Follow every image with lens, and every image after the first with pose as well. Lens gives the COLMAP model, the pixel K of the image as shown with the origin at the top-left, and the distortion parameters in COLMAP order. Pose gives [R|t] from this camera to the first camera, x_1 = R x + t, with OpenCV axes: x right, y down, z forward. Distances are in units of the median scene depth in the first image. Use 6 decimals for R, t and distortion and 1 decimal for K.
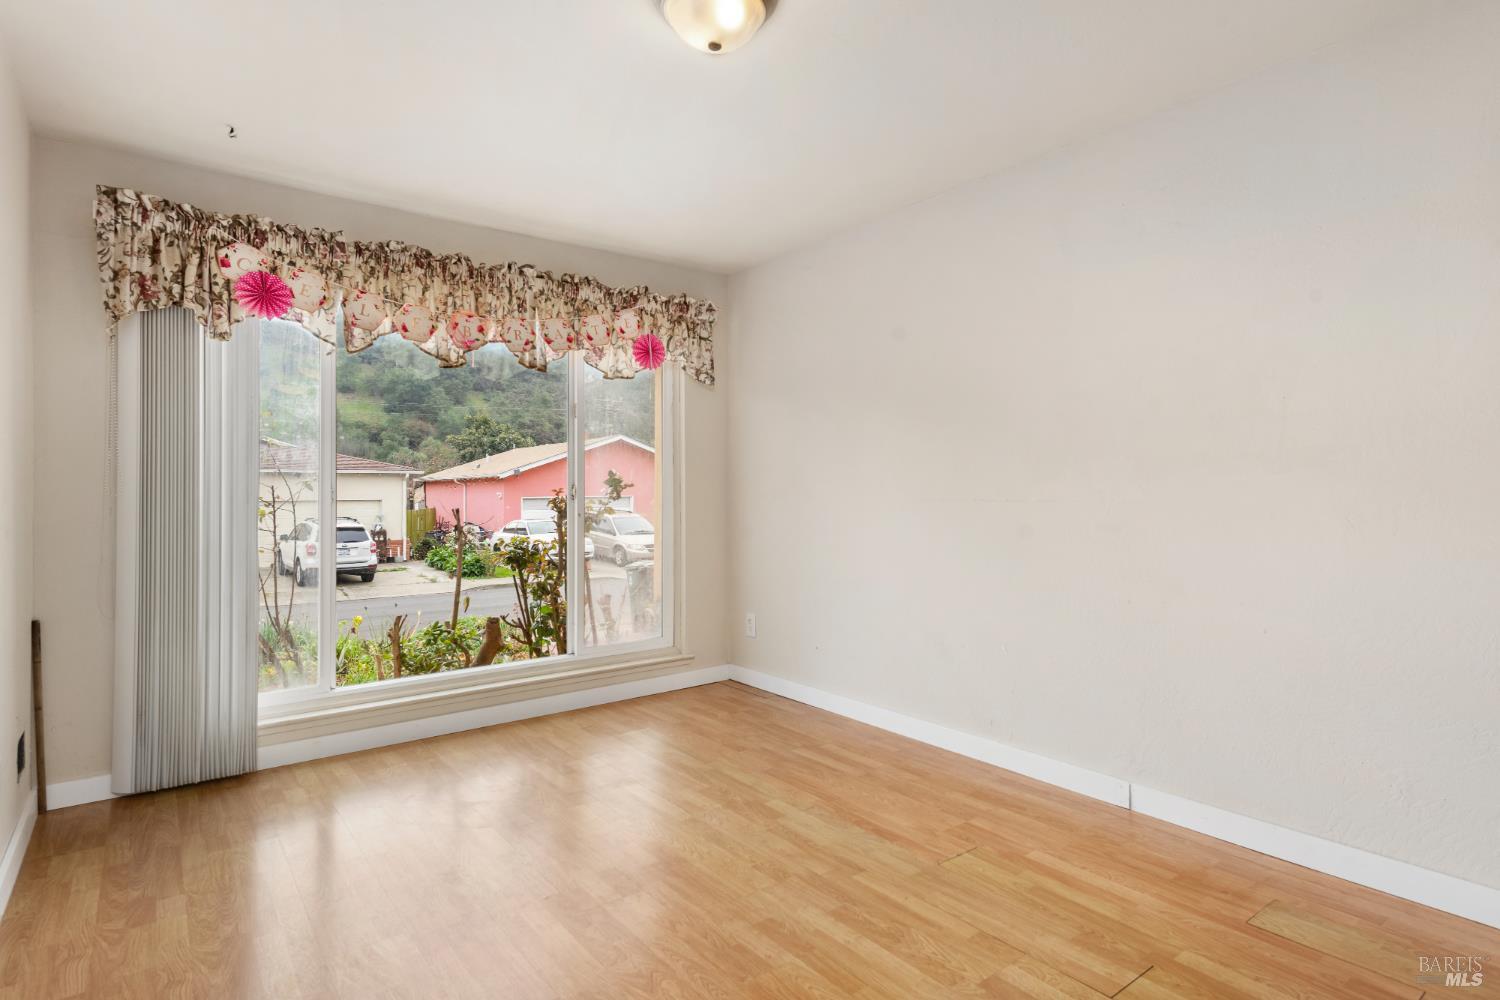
lens RADIAL K [[784.9, 0, 780.8], [0, 784.9, 482.9], [0, 0, 1]] dist [0.022044, -0.016214]
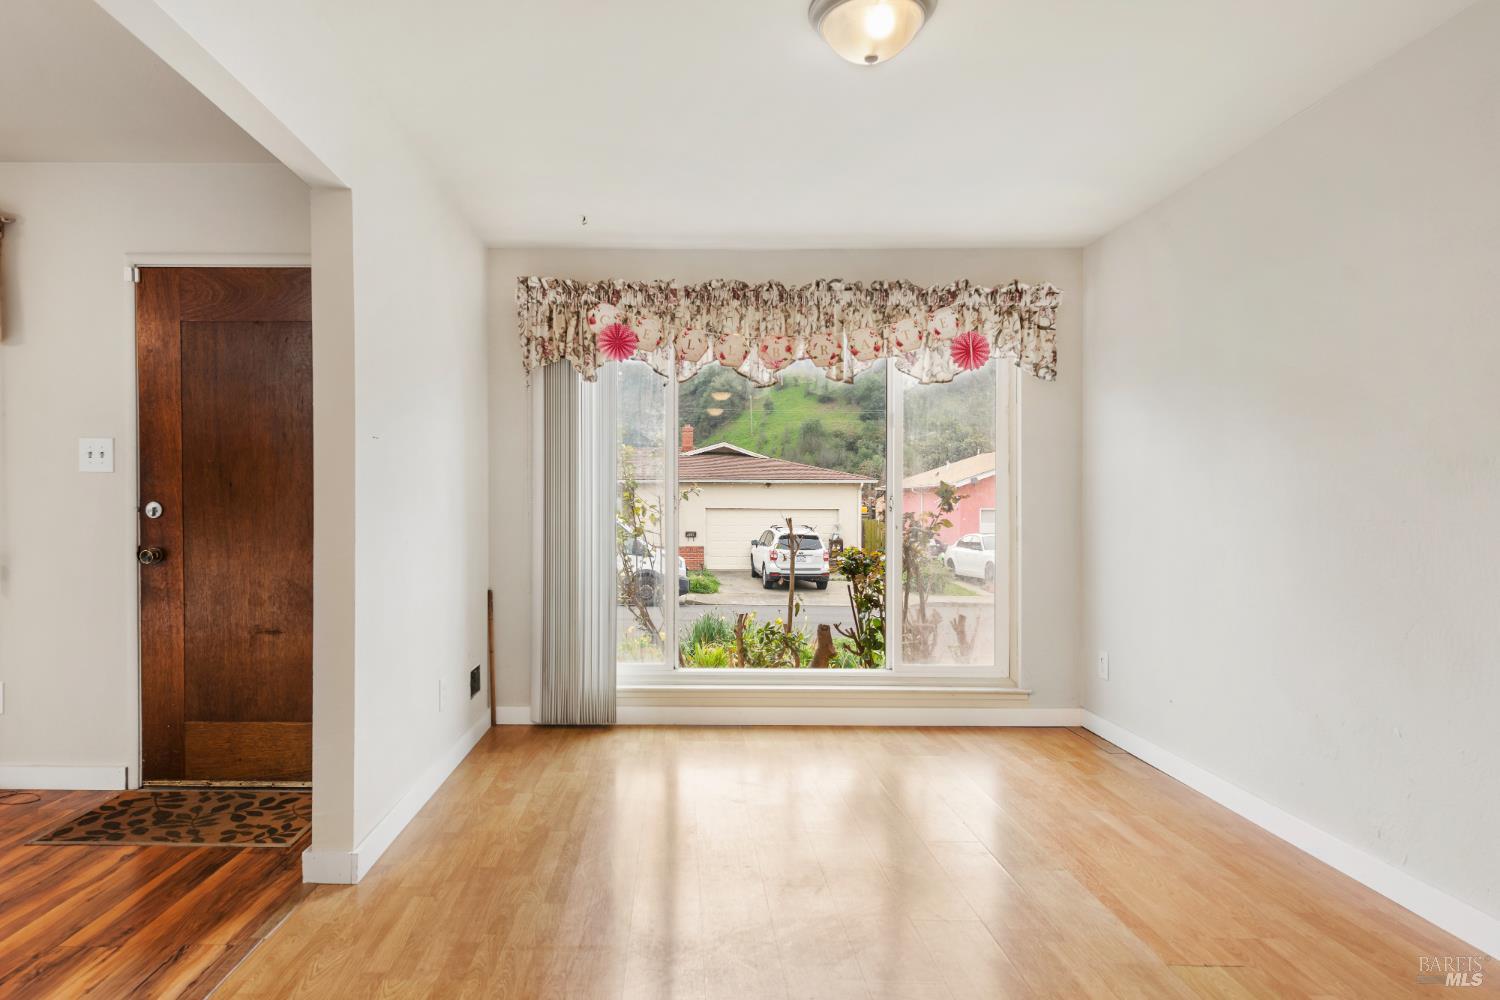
lens RADIAL K [[879.9, 0, 672.2], [0, 879.9, 505.5], [0, 0, 1]] dist [0.016375, -0.000932]
pose [[0.775982, 0.010973, -0.630659, 0.241450], [-0.001398, 0.999876, 0.015678, -0.002872], [0.630753, -0.011284, 0.775902, -0.018770]]
